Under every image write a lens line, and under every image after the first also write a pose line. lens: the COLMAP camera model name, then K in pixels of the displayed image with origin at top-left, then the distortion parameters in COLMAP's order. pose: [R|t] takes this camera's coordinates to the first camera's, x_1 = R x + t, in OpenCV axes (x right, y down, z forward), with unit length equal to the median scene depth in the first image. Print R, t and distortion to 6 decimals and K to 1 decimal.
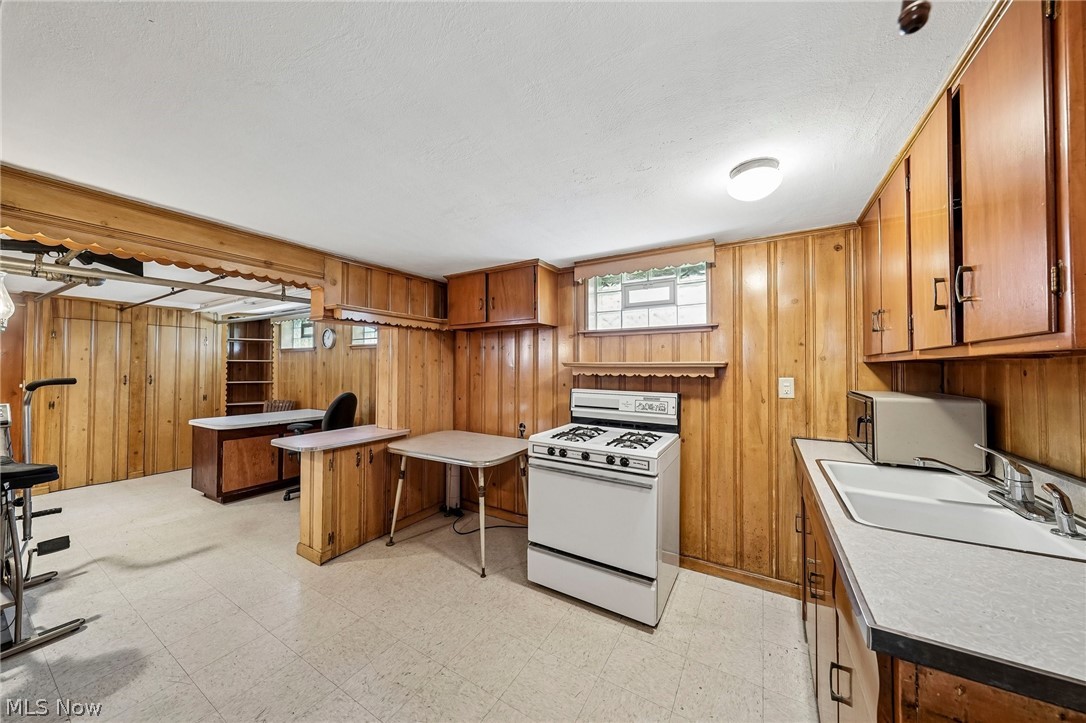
lens RADIAL K [[371.4, 0, 544.0], [0, 371.4, 359.2], [0, 0, 1]] dist [-0.002234, -0.000049]
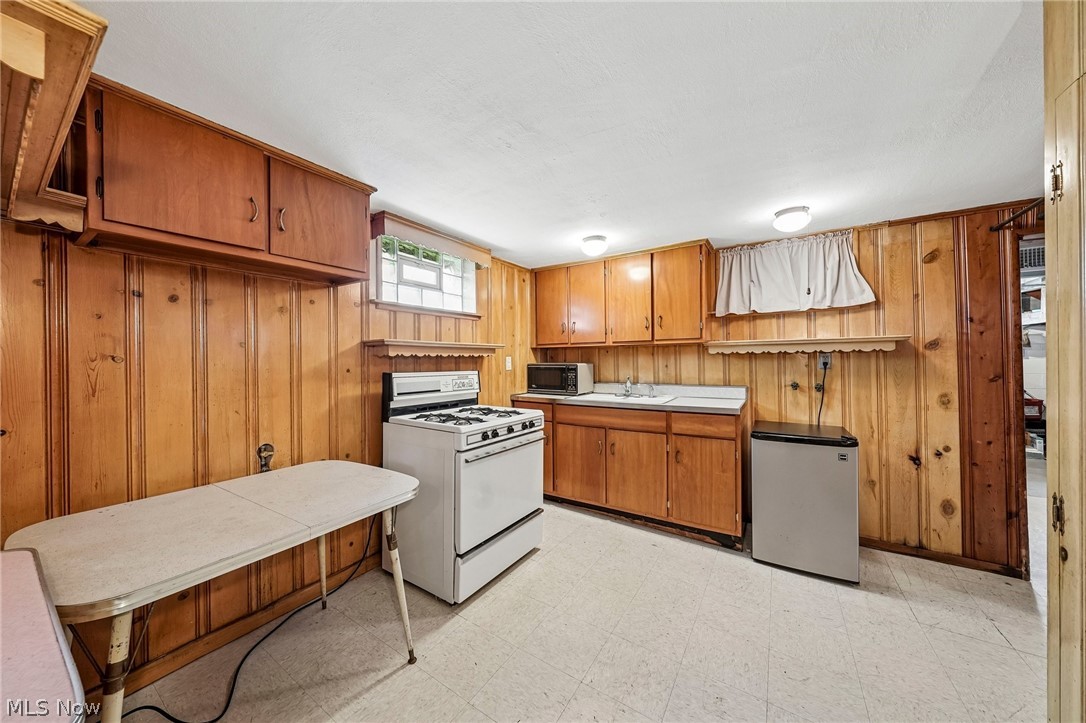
lens RADIAL K [[371.4, 0, 539.5], [0, 371.4, 355.8], [0, 0, 1]] dist [-0.002234, -0.000049]
pose [[0.032971, 0.005214, 0.999443, -0.750836], [-0.018531, 0.999818, -0.004605, 0.043987], [-0.999284, -0.018369, 0.033062, 0.708606]]
